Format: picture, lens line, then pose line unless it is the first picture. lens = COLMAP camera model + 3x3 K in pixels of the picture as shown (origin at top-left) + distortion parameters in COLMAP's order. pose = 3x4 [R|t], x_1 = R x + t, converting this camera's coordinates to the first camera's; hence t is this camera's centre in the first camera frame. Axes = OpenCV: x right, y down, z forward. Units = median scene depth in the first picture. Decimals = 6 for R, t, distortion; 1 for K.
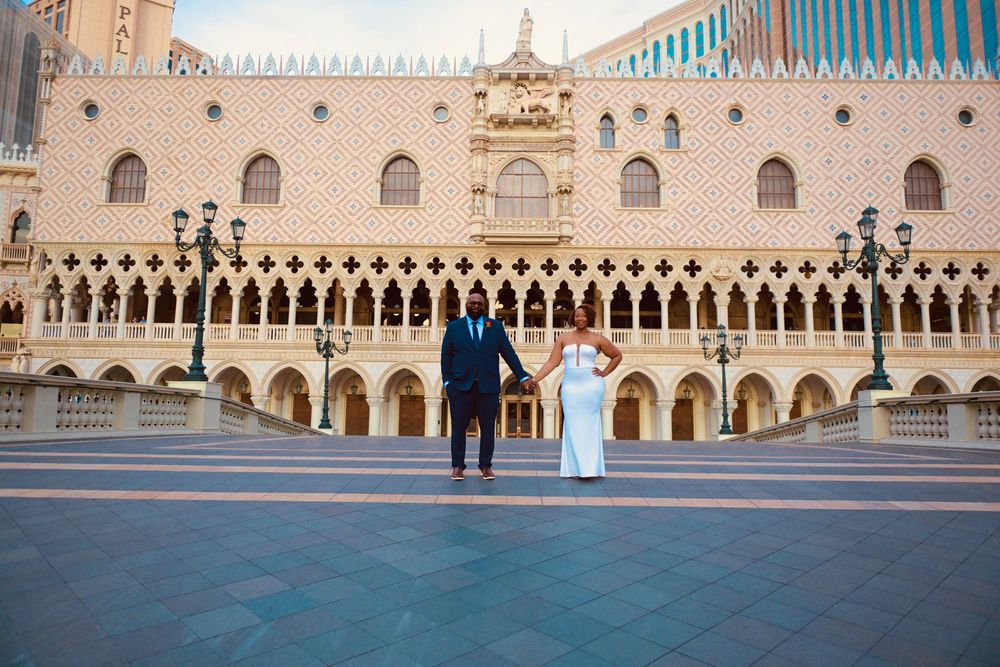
lens RADIAL K [[673.1, 0, 502.5], [0, 673.1, 335.7], [0, 0, 1]] dist [-0.011137, -0.006147]
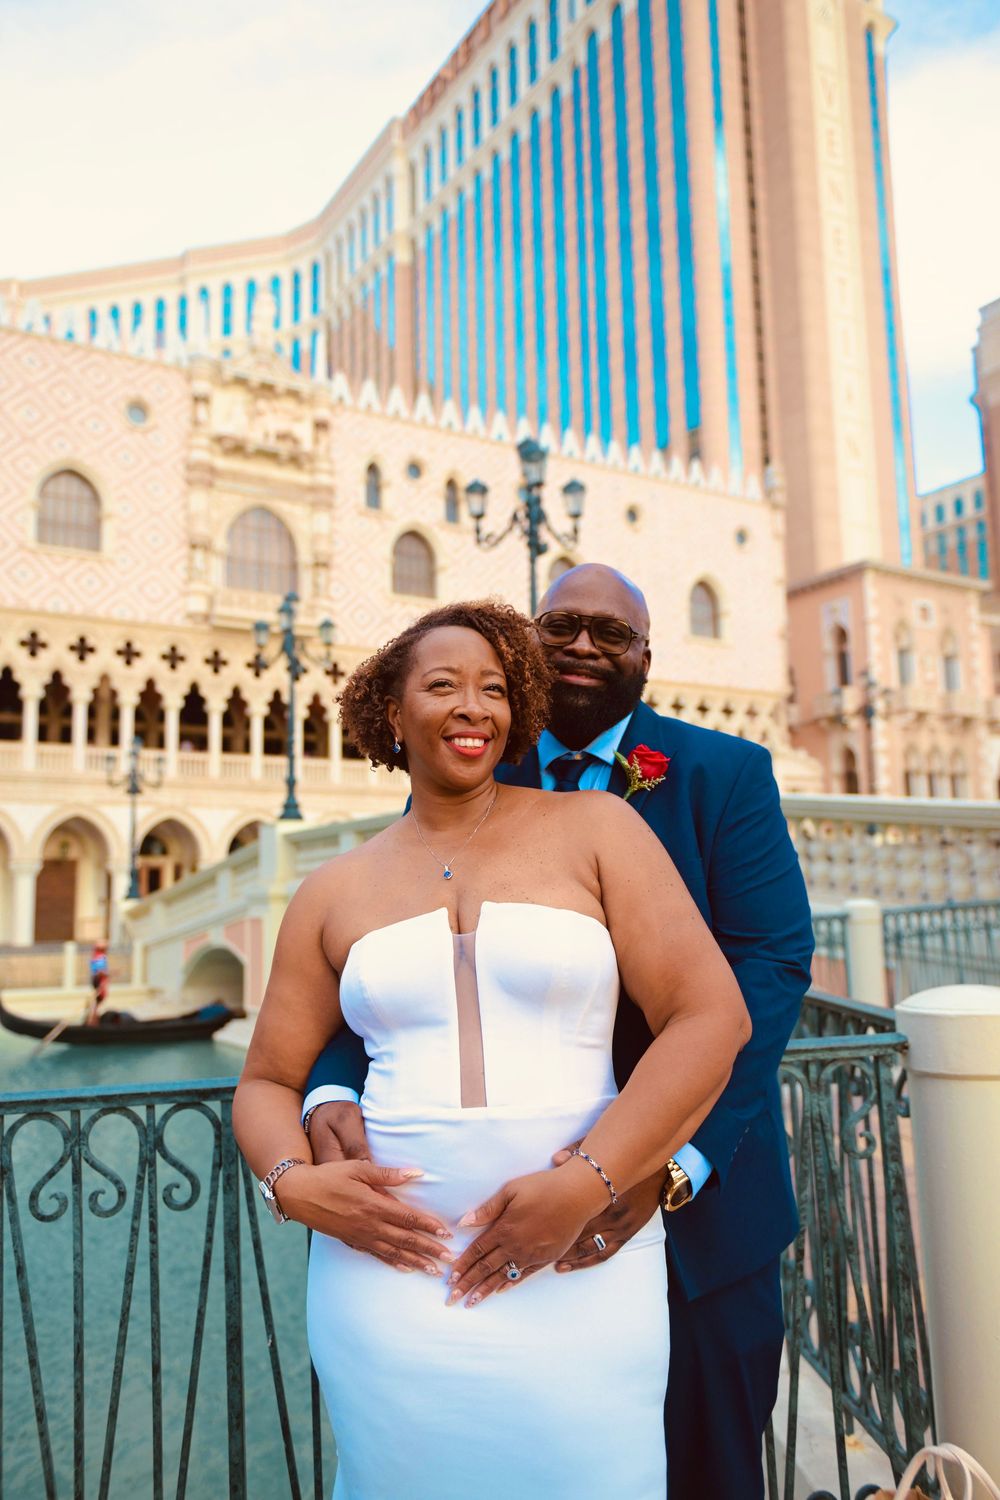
lens RADIAL K [[1009.7, 0, 498.7], [0, 1009.7, 758.3], [0, 0, 1]] dist [-0.011137, -0.006147]
pose [[0.866637, 0.040671, 0.497278, -0.392752], [-0.037789, 0.999160, -0.015861, -0.004379], [-0.497505, -0.005046, 0.867446, -0.000829]]
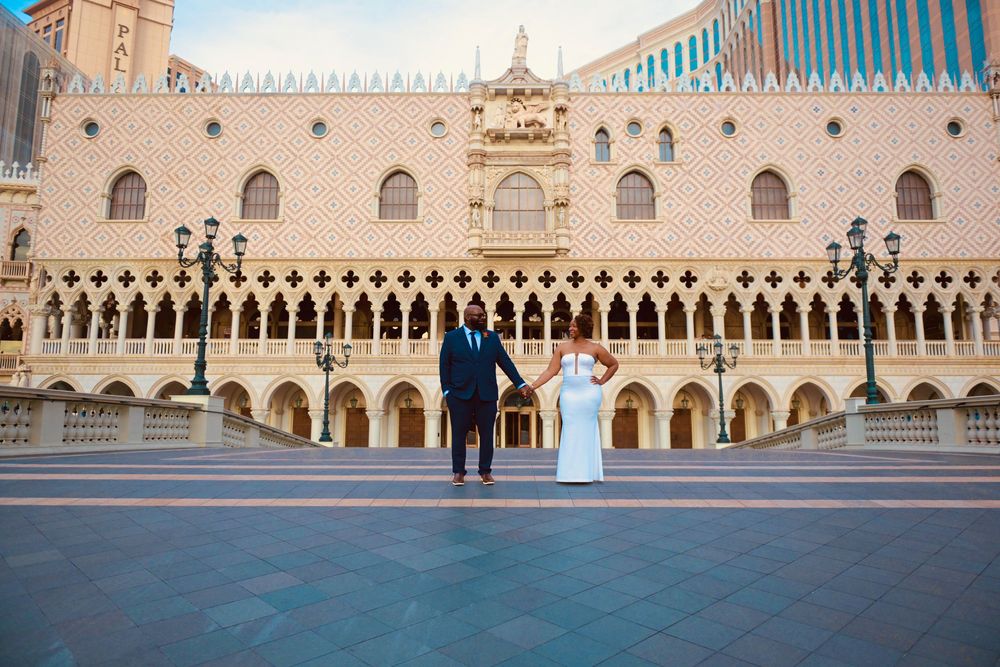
lens RADIAL K [[673.1, 0, 507.8], [0, 673.1, 331.4], [0, 0, 1]] dist [-0.011137, -0.006147]
pose [[0.999898, -0.010112, 0.010043, 0.000206], [0.010358, 0.999639, -0.024798, 0.000576], [-0.009788, 0.024900, 0.999642, -0.006143]]
